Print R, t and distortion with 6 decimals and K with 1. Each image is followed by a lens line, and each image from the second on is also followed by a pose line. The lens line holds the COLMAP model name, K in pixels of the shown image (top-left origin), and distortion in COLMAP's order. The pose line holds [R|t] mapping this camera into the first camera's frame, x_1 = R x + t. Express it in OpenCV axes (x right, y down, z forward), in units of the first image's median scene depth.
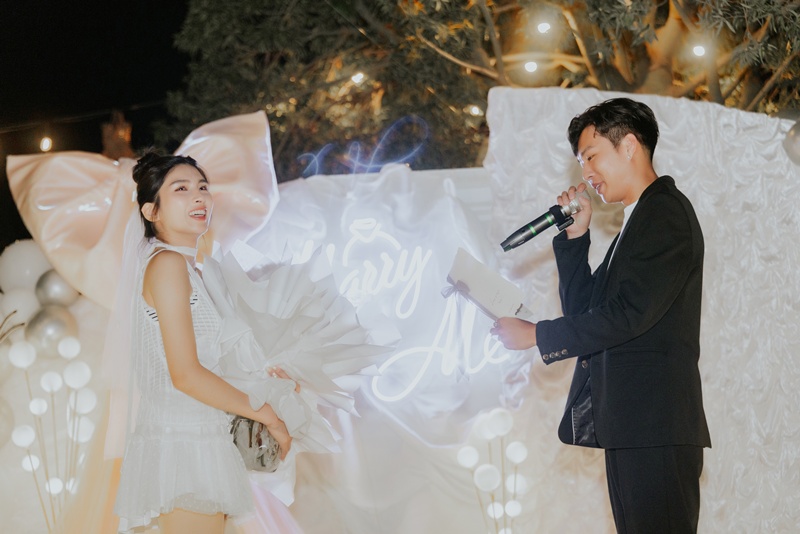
lens RADIAL K [[1495.1, 0, 400.0], [0, 1495.1, 267.0], [0, 0, 1]] dist [-0.162848, 1.786200]
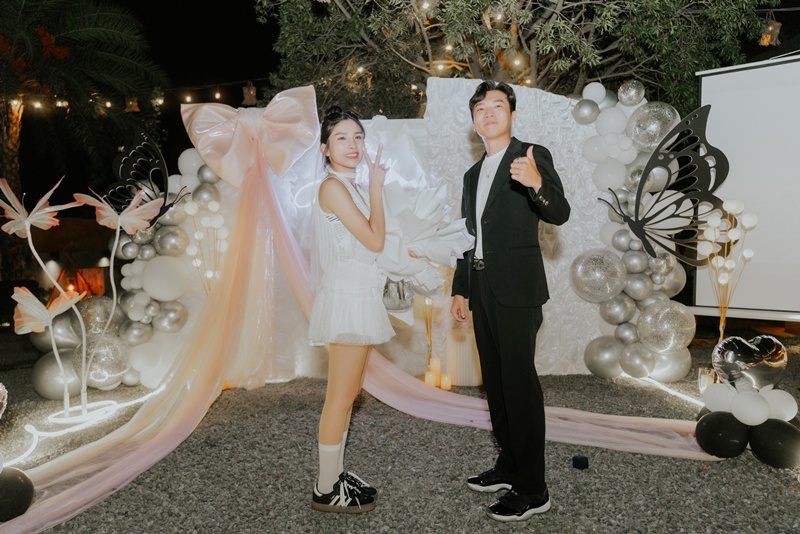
lens RADIAL K [[553.1, 0, 400.0], [0, 553.1, 267.0], [0, 0, 1]] dist [0.009929, 0.001436]
pose [[0.998502, 0.020743, 0.050629, -0.009040], [-0.030992, 0.977009, 0.210934, -0.027760], [-0.045090, -0.212187, 0.976188, 0.231986]]
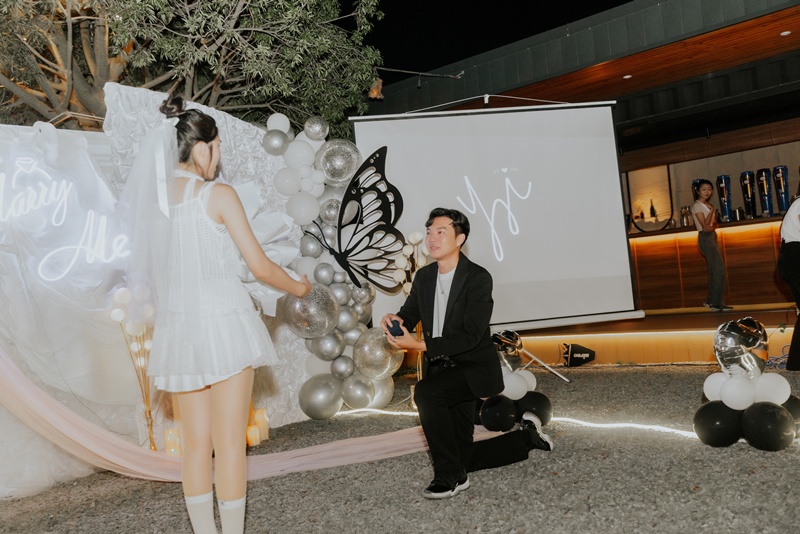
lens RADIAL K [[735.7, 0, 398.9], [0, 735.7, 274.3], [0, 0, 1]] dist [0.009664, 0.002676]
pose [[0.648543, -0.015232, 0.761025, -0.338933], [-0.055019, 0.996246, 0.066827, 0.013488], [-0.759187, -0.085211, 0.645271, 0.249352]]
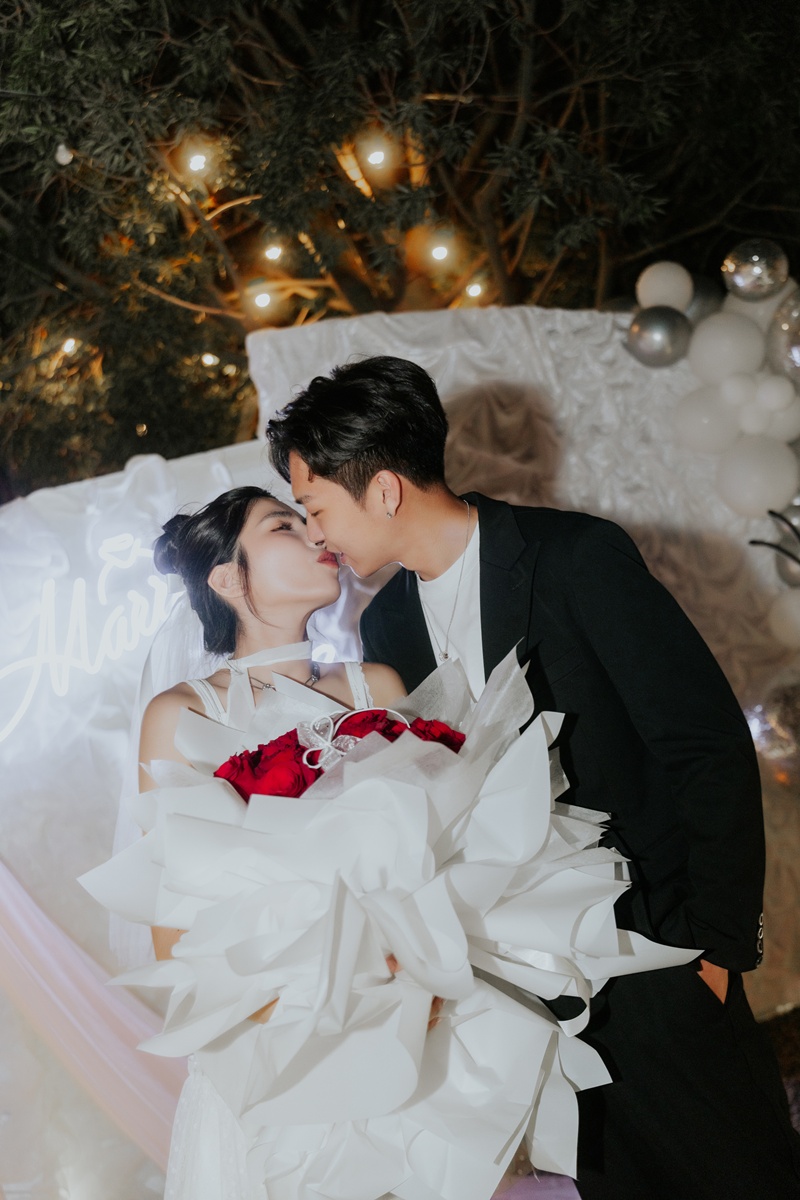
lens RADIAL K [[1279.3, 0, 400.0], [0, 1279.3, 600.0], [0, 0, 1]] dist [-0.001183, 0.019329]
pose [[0.963284, -0.202073, 0.176776, -0.006765], [0.183927, 0.976331, 0.113791, -0.048350], [-0.195586, -0.077099, 0.977651, 0.342423]]
